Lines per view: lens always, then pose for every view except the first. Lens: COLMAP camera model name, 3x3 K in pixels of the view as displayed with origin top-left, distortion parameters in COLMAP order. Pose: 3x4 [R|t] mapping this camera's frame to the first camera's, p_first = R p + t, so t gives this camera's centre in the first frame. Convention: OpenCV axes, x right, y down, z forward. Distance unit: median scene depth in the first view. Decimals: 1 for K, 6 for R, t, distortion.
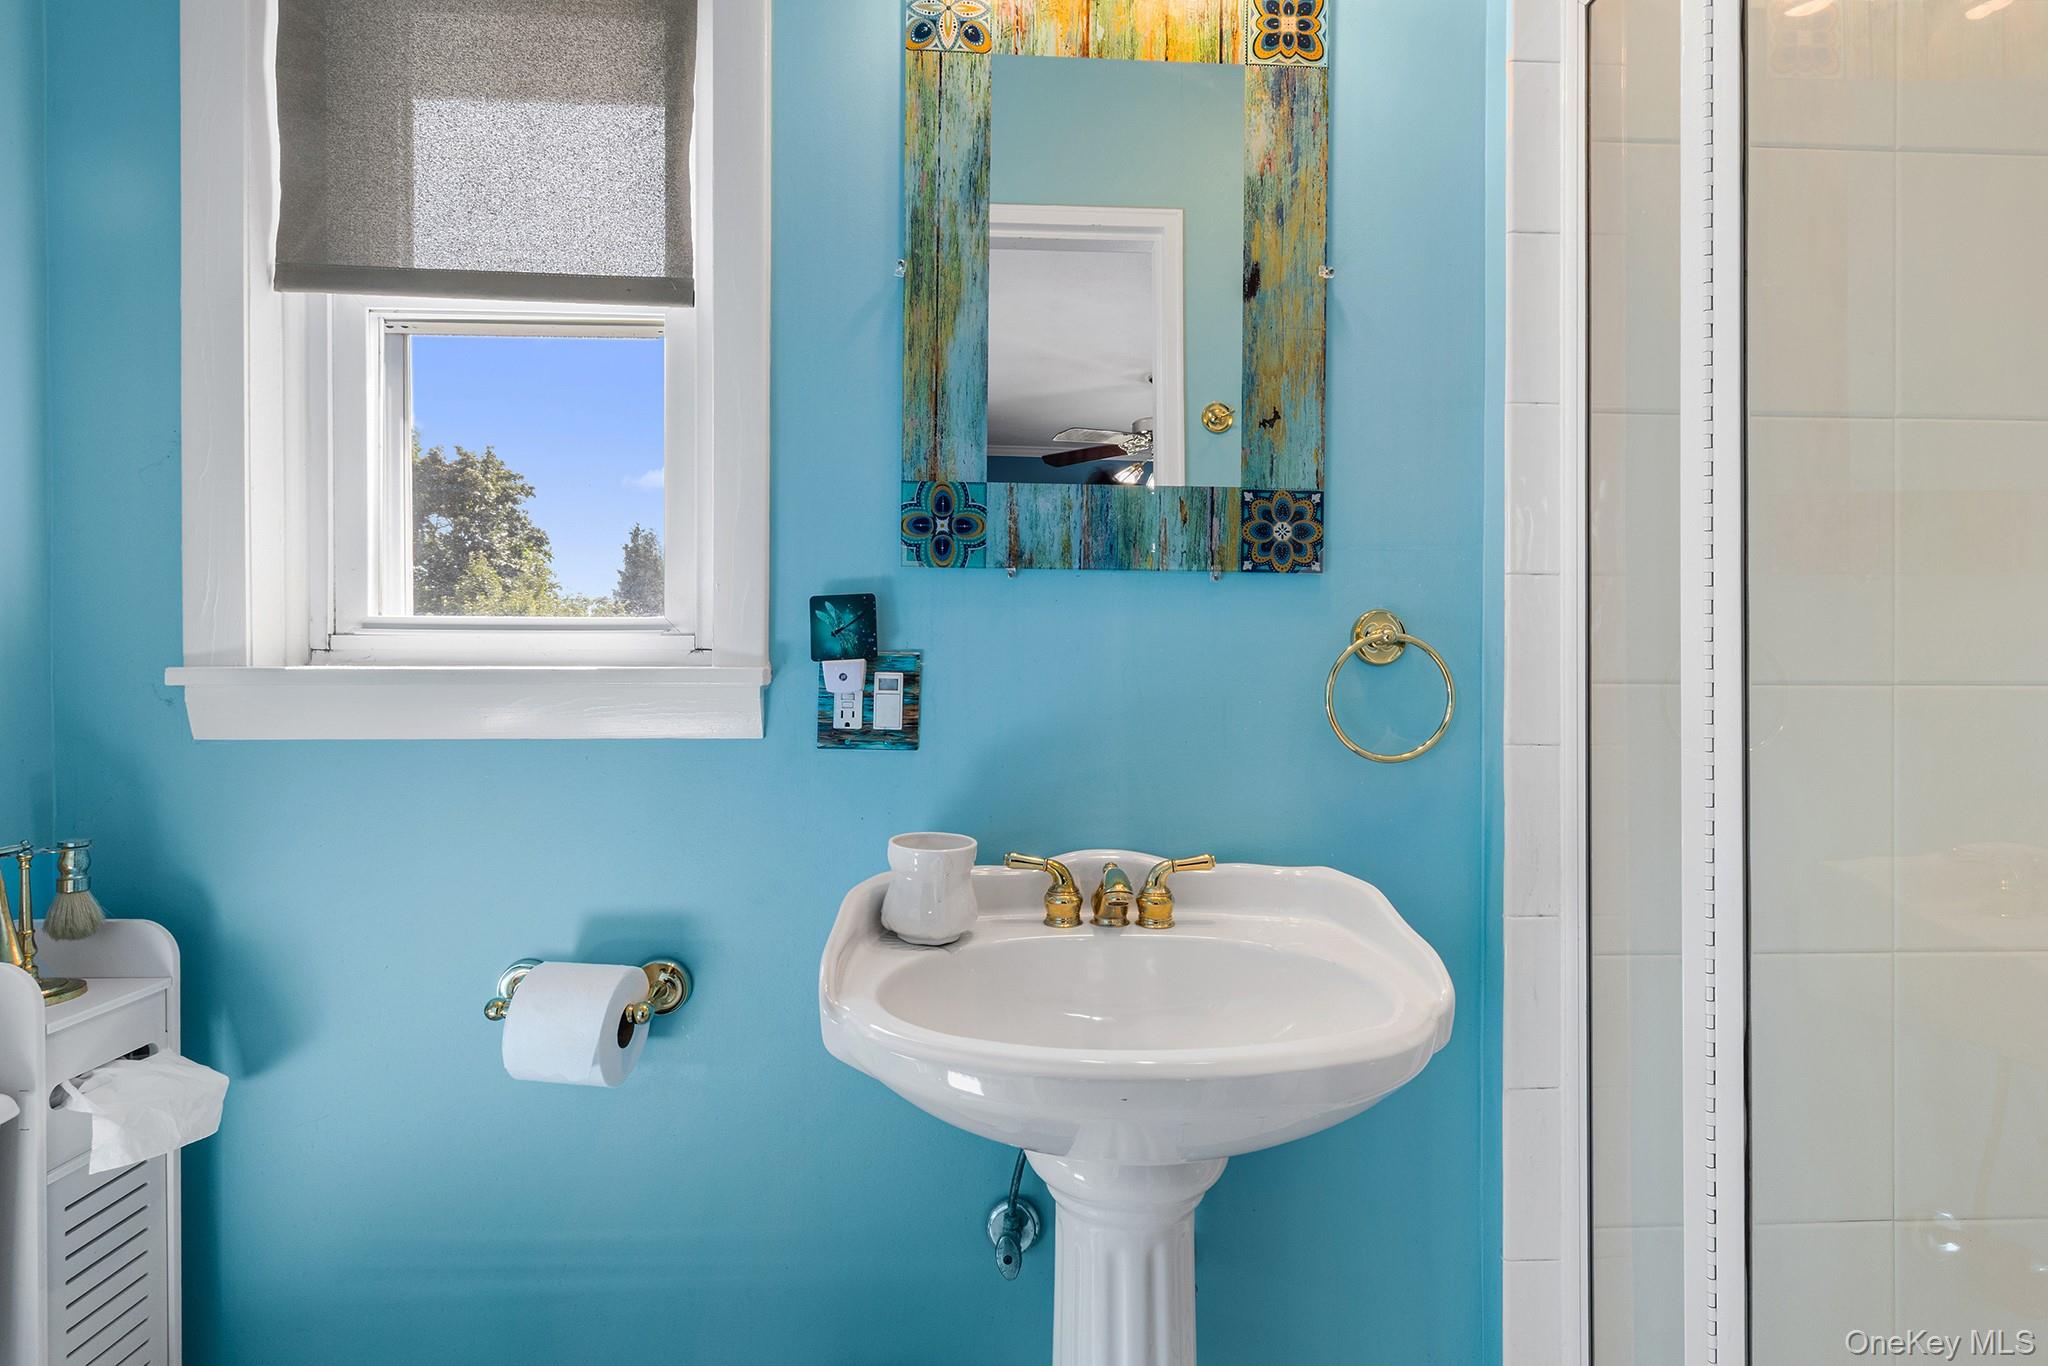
lens RADIAL K [[971.1, 0, 1024.0], [0, 971.1, 680.6], [0, 0, 1]] dist [0.007643, 0.000580]
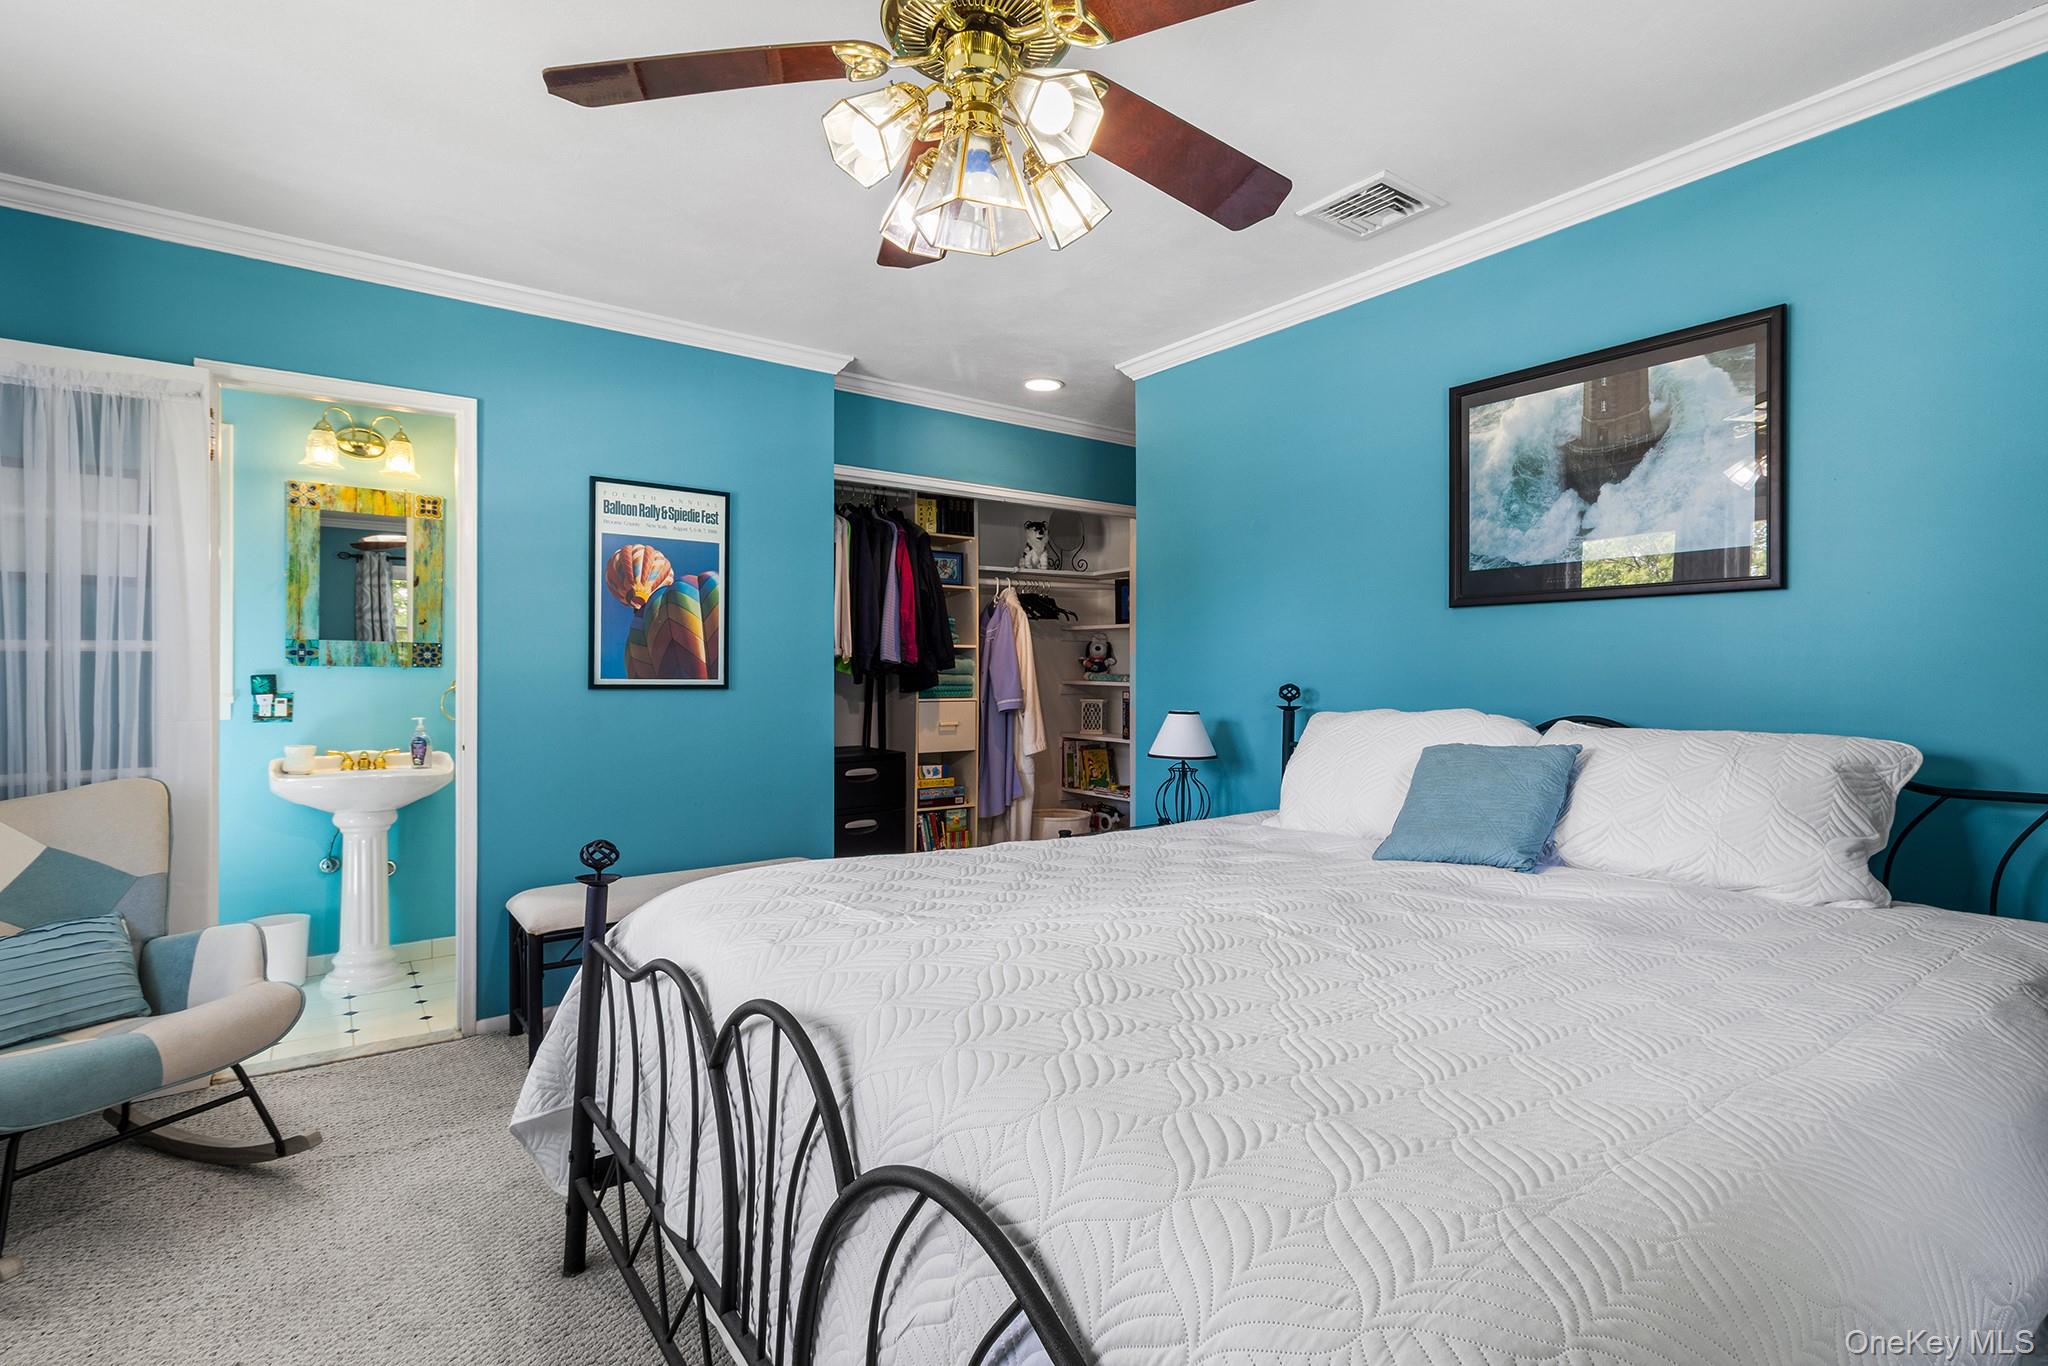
lens RADIAL K [[971.1, 0, 1036.4], [0, 971.1, 683.1], [0, 0, 1]] dist [0.007643, 0.000580]
pose [[0.819785, -0.002454, 0.572666, 0.062023], [0.003959, 0.999991, -0.001382, -0.044281], [-0.572657, 0.003400, 0.819788, -3.087153]]
